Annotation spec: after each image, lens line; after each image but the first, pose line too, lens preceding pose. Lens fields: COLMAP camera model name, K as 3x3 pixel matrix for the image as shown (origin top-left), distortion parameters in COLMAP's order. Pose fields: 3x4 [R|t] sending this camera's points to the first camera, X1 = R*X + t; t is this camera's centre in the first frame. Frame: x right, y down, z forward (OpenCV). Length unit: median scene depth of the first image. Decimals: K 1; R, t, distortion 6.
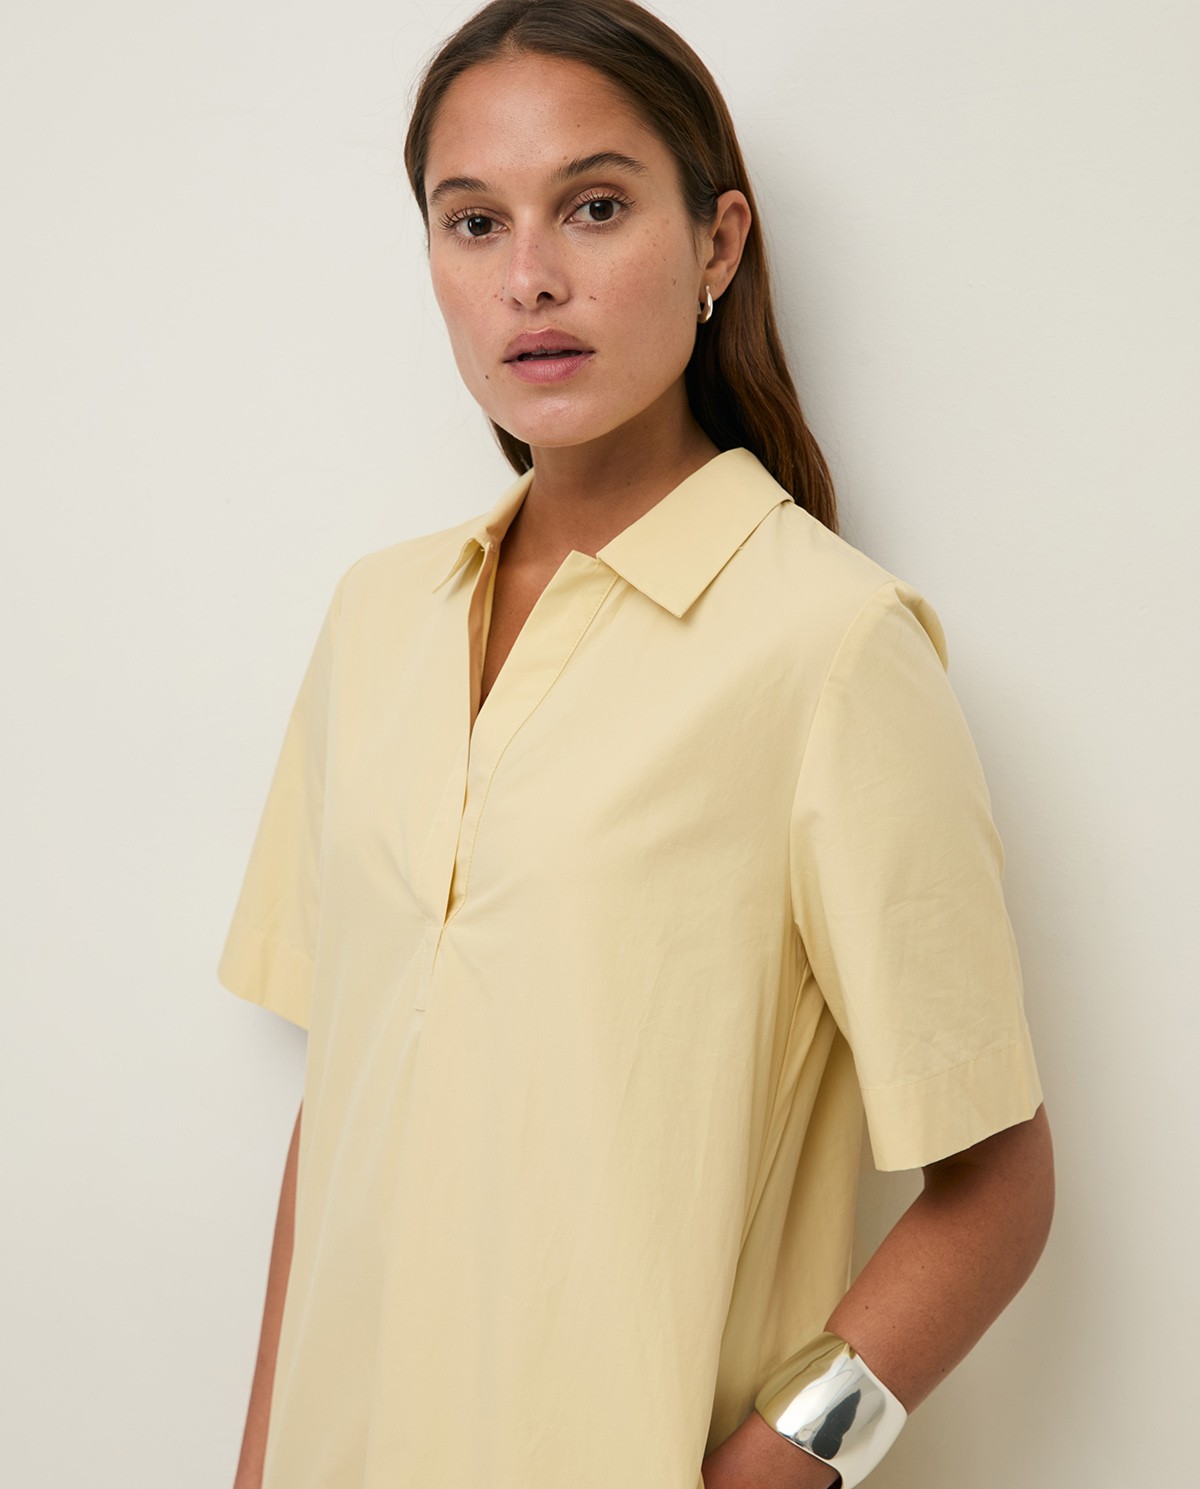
lens RADIAL K [[2697.2, 0, 594.2], [0, 2697.2, 743.3], [0, 0, 1]] dist [0.250570, 0.000000]
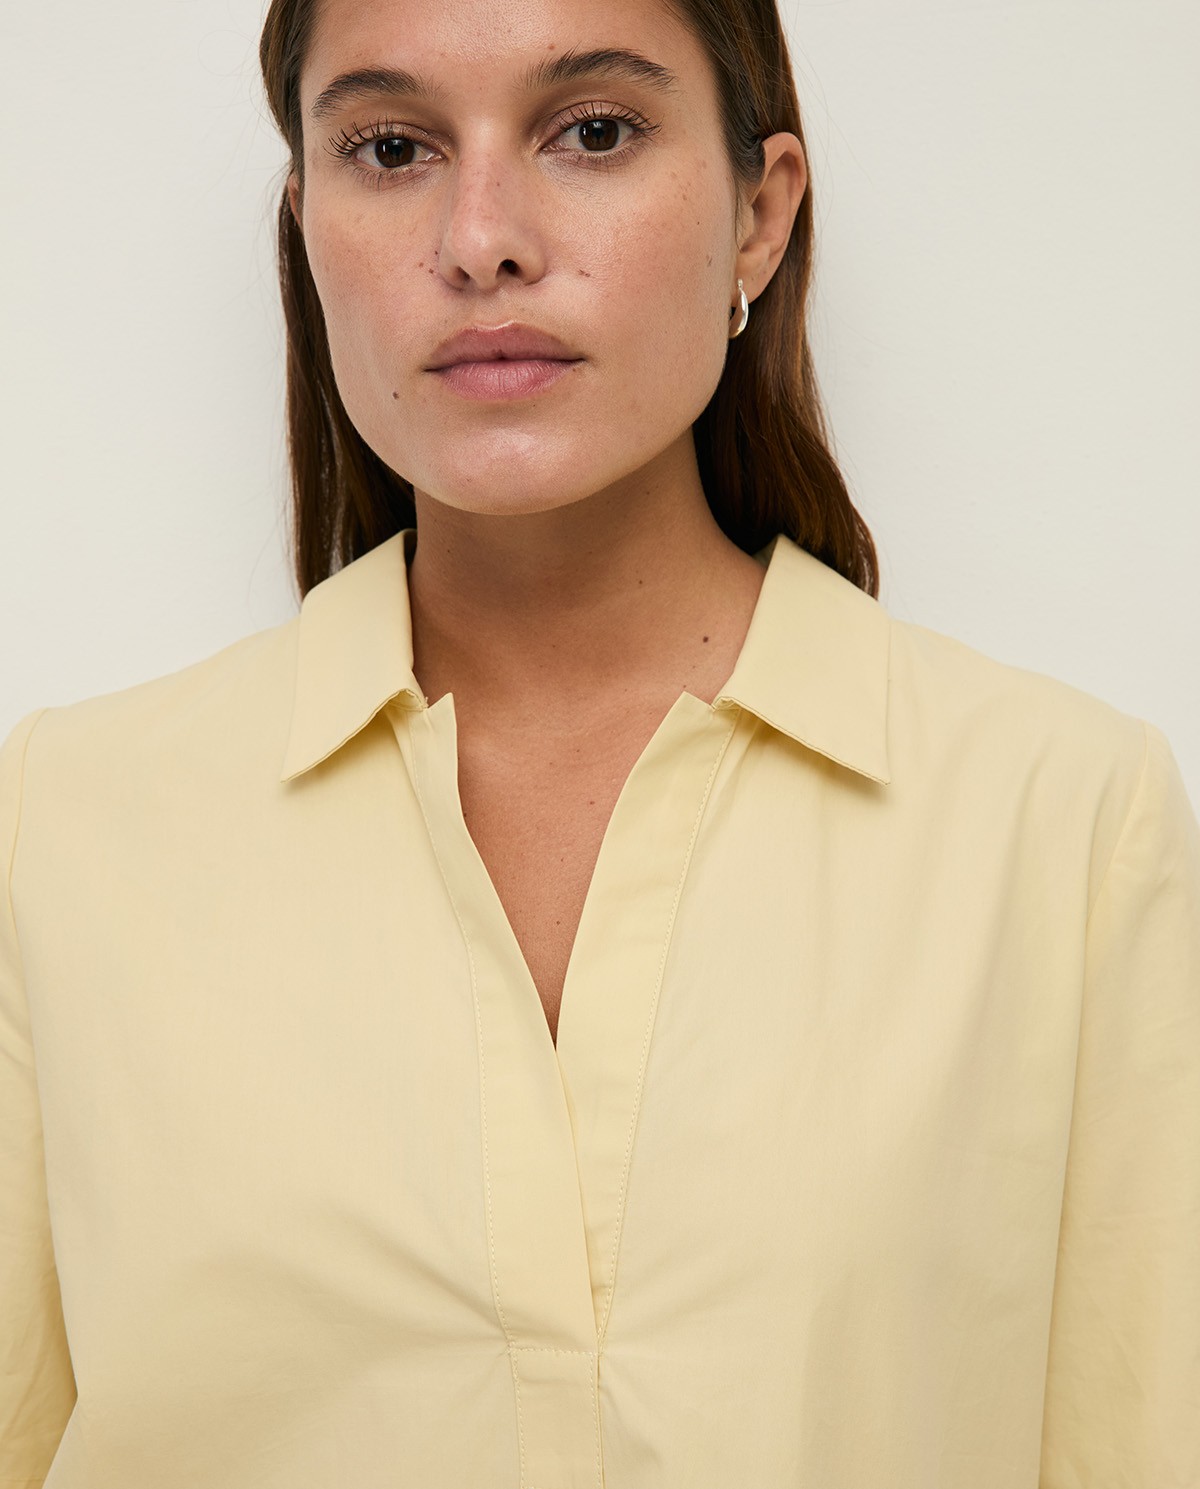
lens RADIAL K [[3385.8, 0, 601.7], [0, 3385.8, 745.4], [0, 0, 1]] dist [-0.028738, 0.000000]
pose [[0.995982, 0.043187, 0.078446, -0.050246], [-0.038648, 0.997540, -0.058483, -0.015603], [-0.080779, 0.055217, 0.995201, 0.253194]]
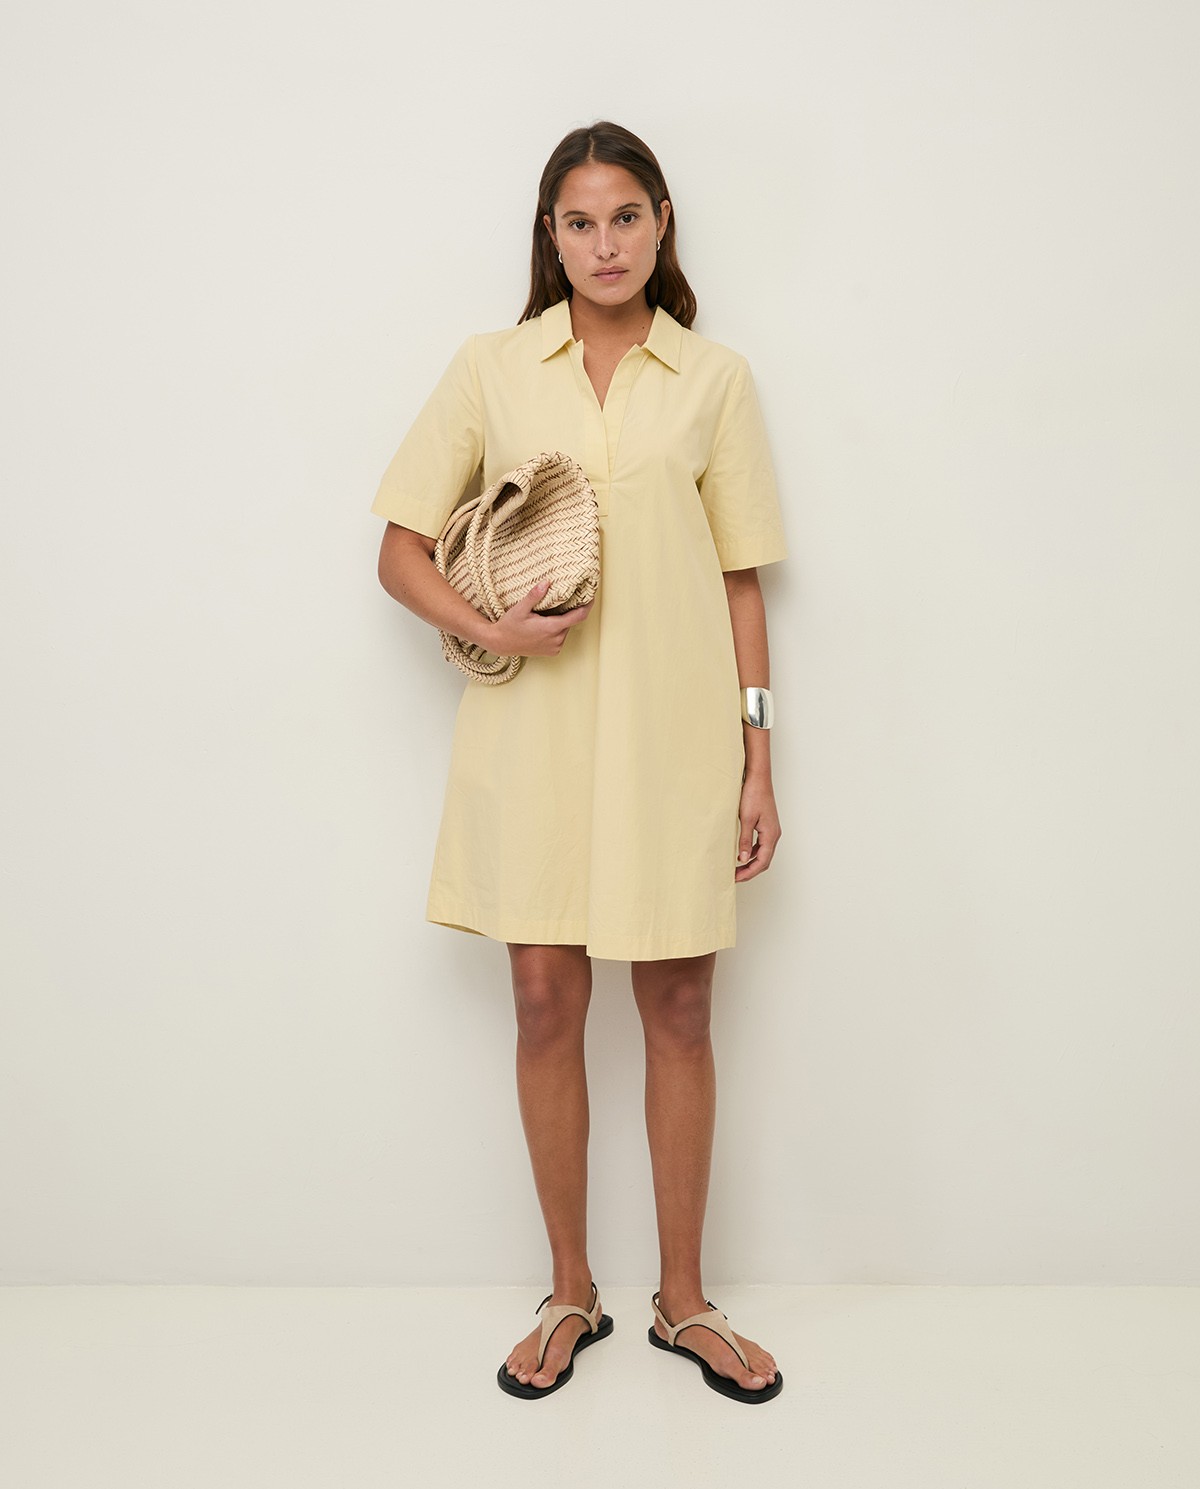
lens RADIAL K [[2314.6, 0, 594.0], [0, 2314.6, 743.1], [0, 0, 1]] dist [-0.023720, 0.000000]
pose [[0.993228, -0.056769, 0.101370, -0.294498], [0.043036, 0.990200, 0.132860, 0.015691], [-0.107919, -0.127598, 0.985937, -1.349098]]
